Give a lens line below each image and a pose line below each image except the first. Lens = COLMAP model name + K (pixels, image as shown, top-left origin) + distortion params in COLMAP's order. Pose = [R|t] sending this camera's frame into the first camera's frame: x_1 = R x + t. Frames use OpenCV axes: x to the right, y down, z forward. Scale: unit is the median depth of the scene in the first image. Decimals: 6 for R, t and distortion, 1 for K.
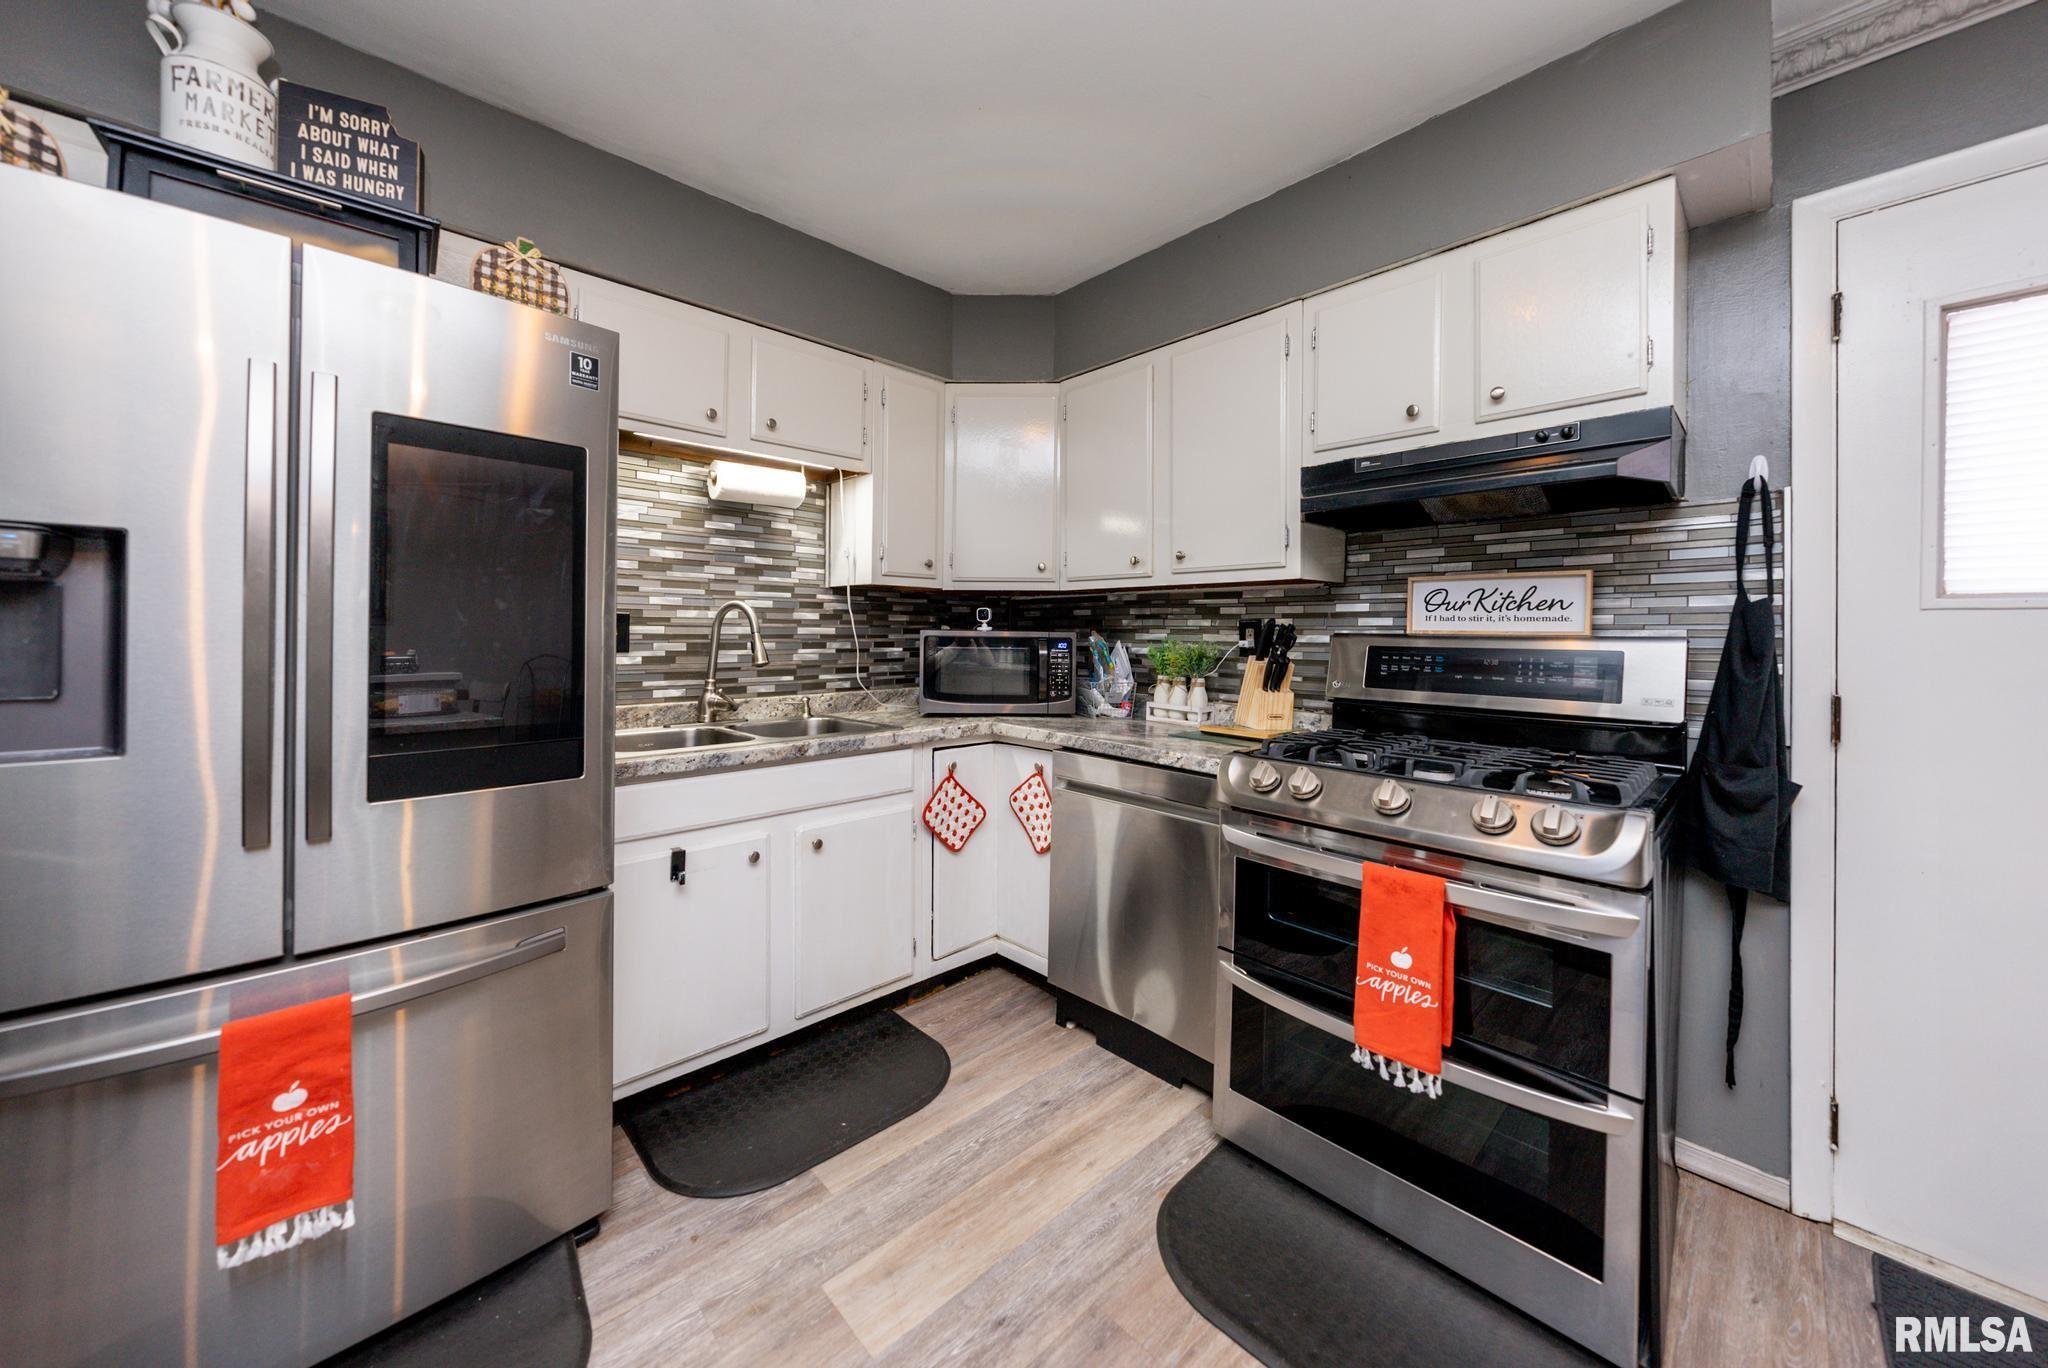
lens RADIAL K [[722.2, 0, 1020.4], [0, 722.2, 630.2], [0, 0, 1]] dist [-0.005526, -0.000081]
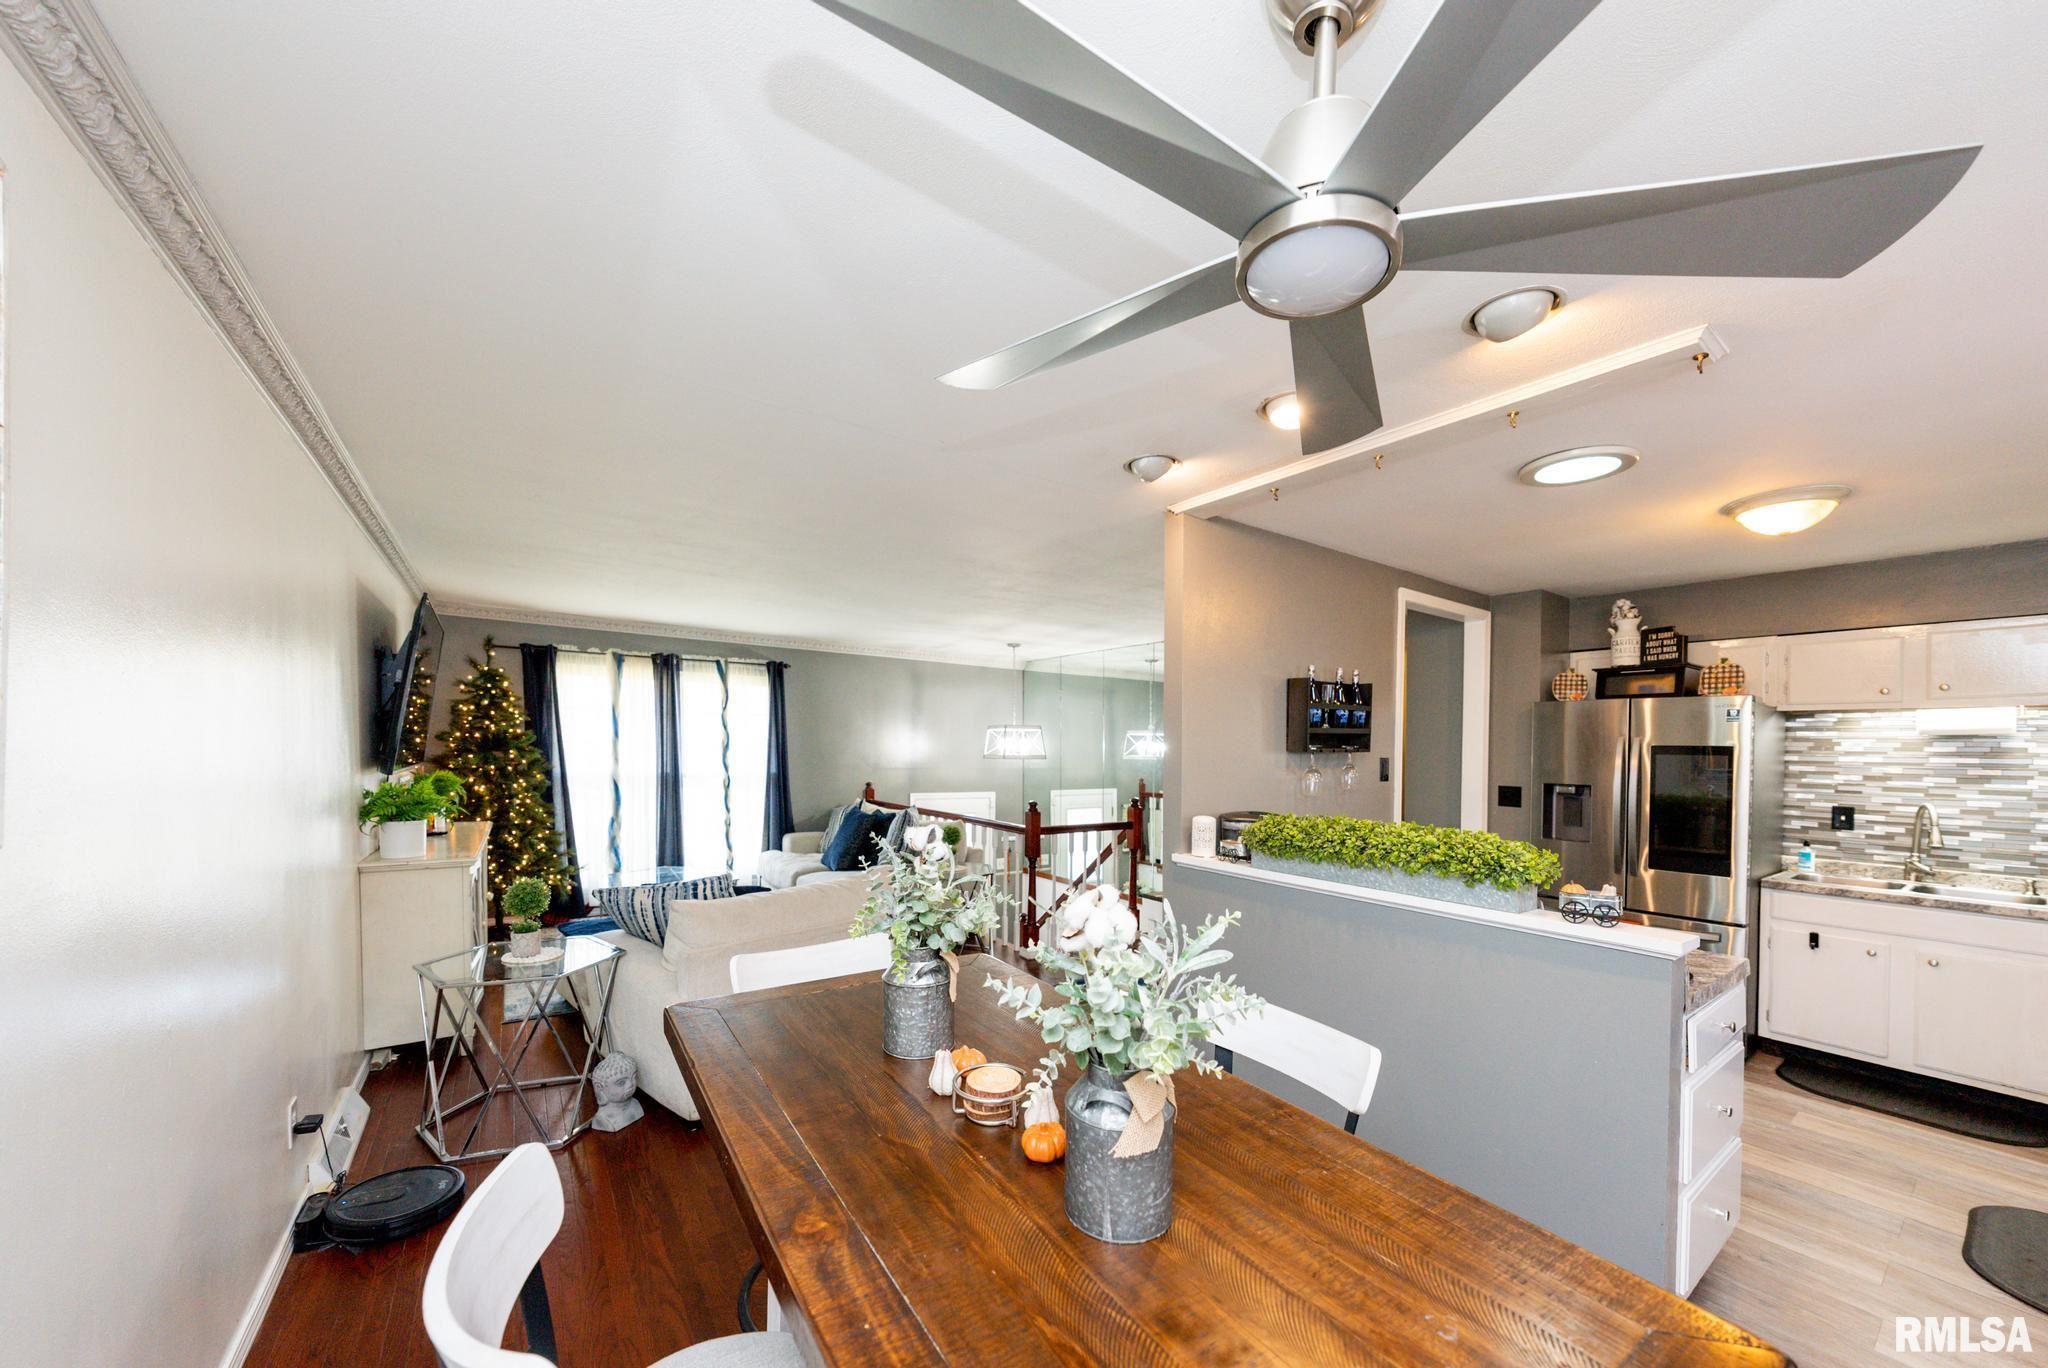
lens RADIAL K [[731.8, 0, 1029.7], [0, 731.8, 757.7], [0, 0, 1]] dist [-0.003062, -0.000060]
pose [[-0.135497, 0.002409, -0.990775, 1.535352], [-0.012054, 0.999919, 0.004080, -0.134594], [0.990704, 0.012495, -0.135457, -0.735530]]
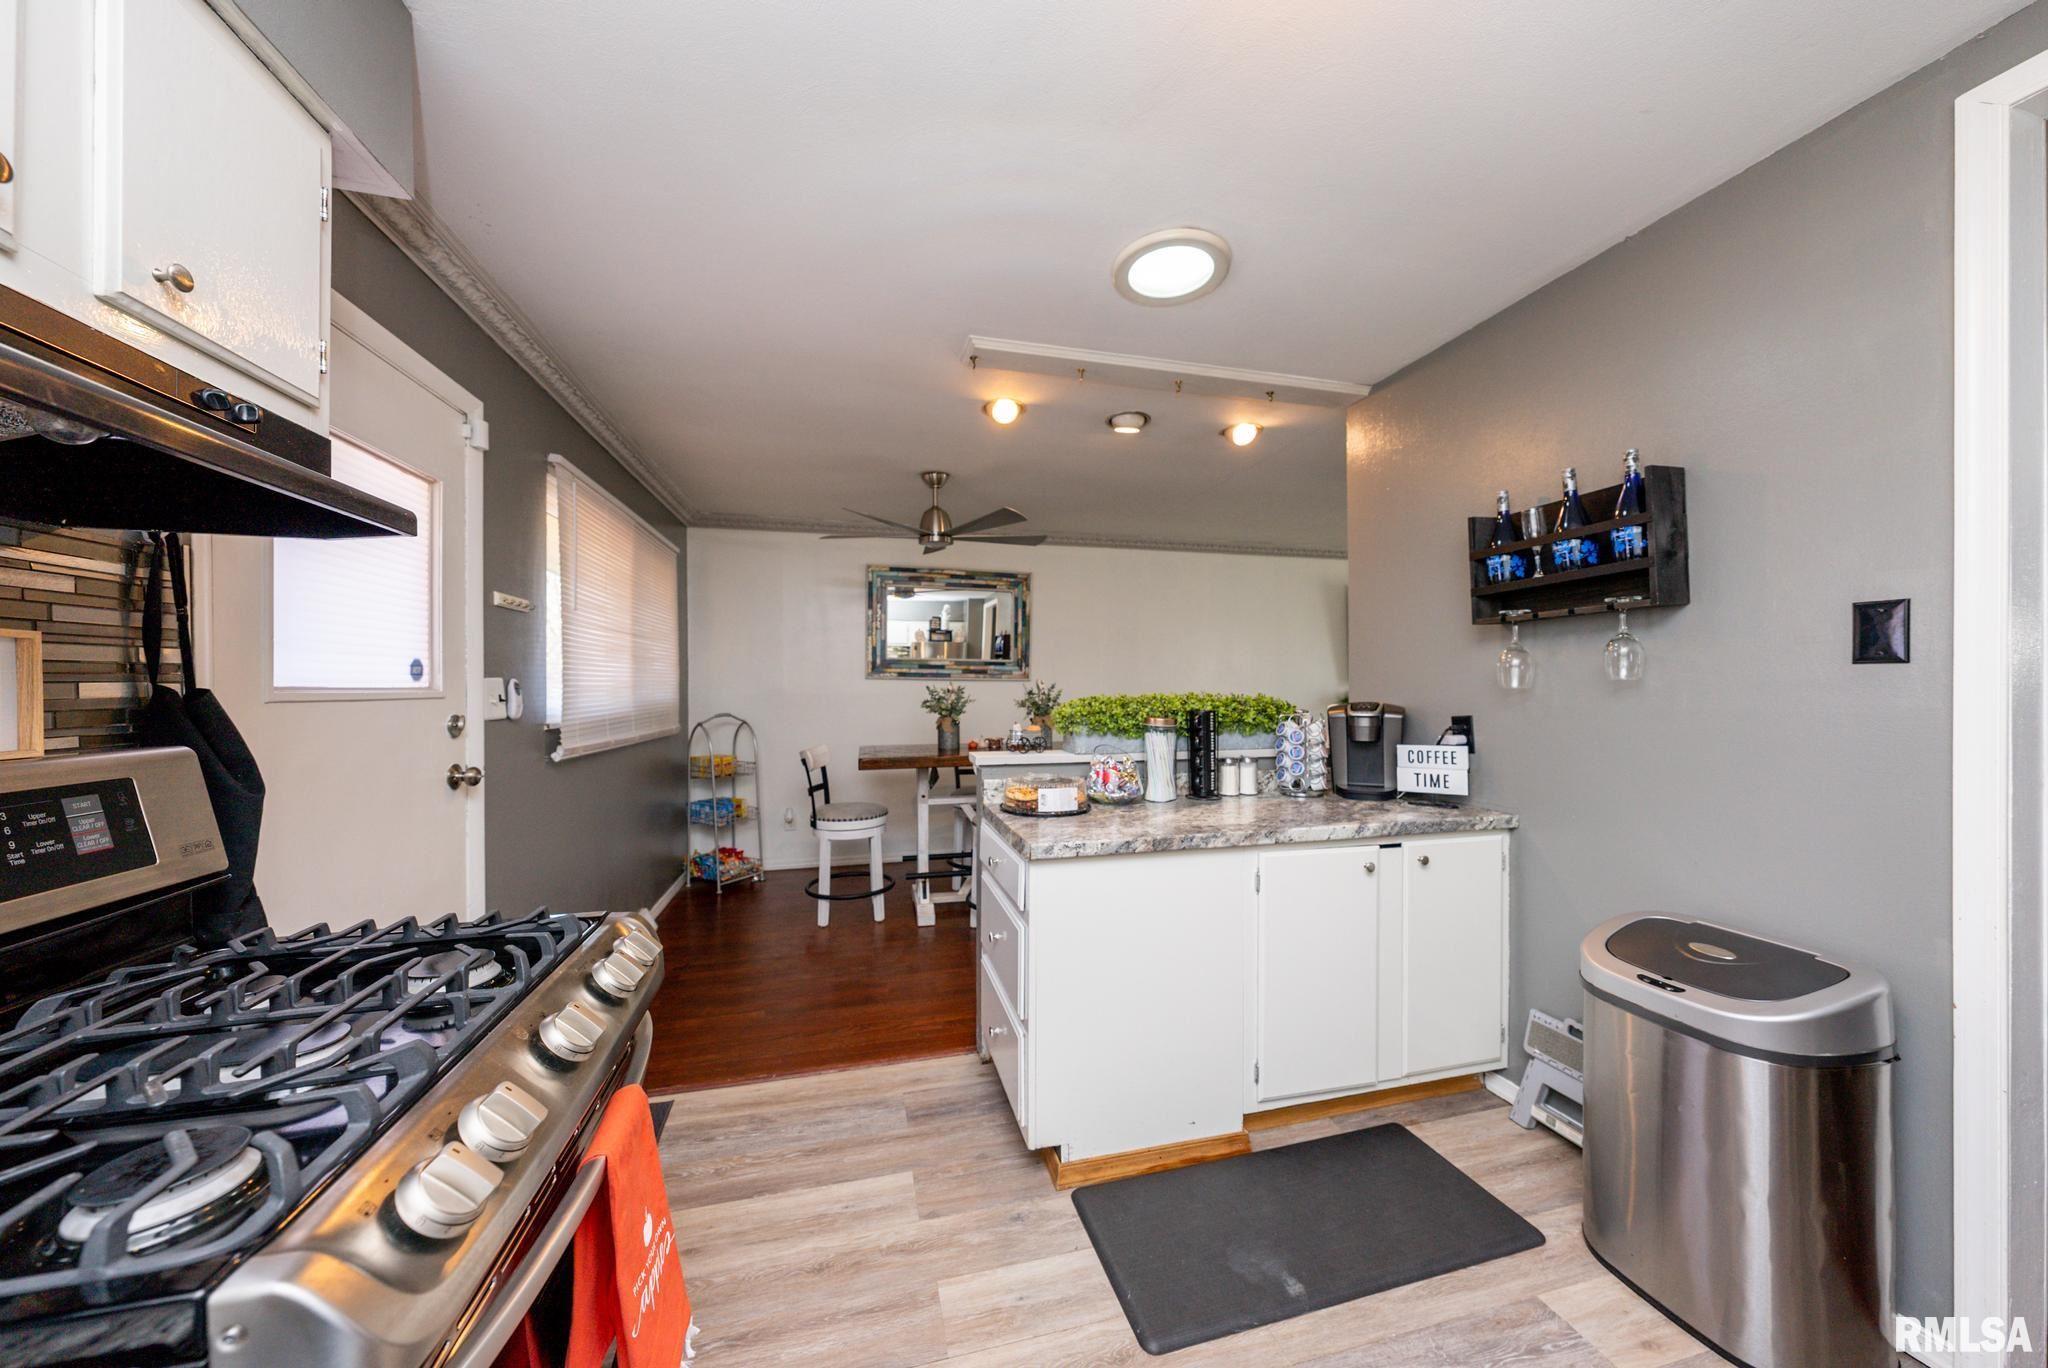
lens RADIAL K [[696.1, 0, 1029.1], [0, 696.1, 687.0], [0, 0, 1]] dist [0.000503, -0.000041]
pose [[-0.880573, -0.010336, 0.473797, -0.066784], [-0.011086, 0.999938, 0.001211, -0.043106], [-0.473780, -0.004186, -0.880633, 0.920551]]
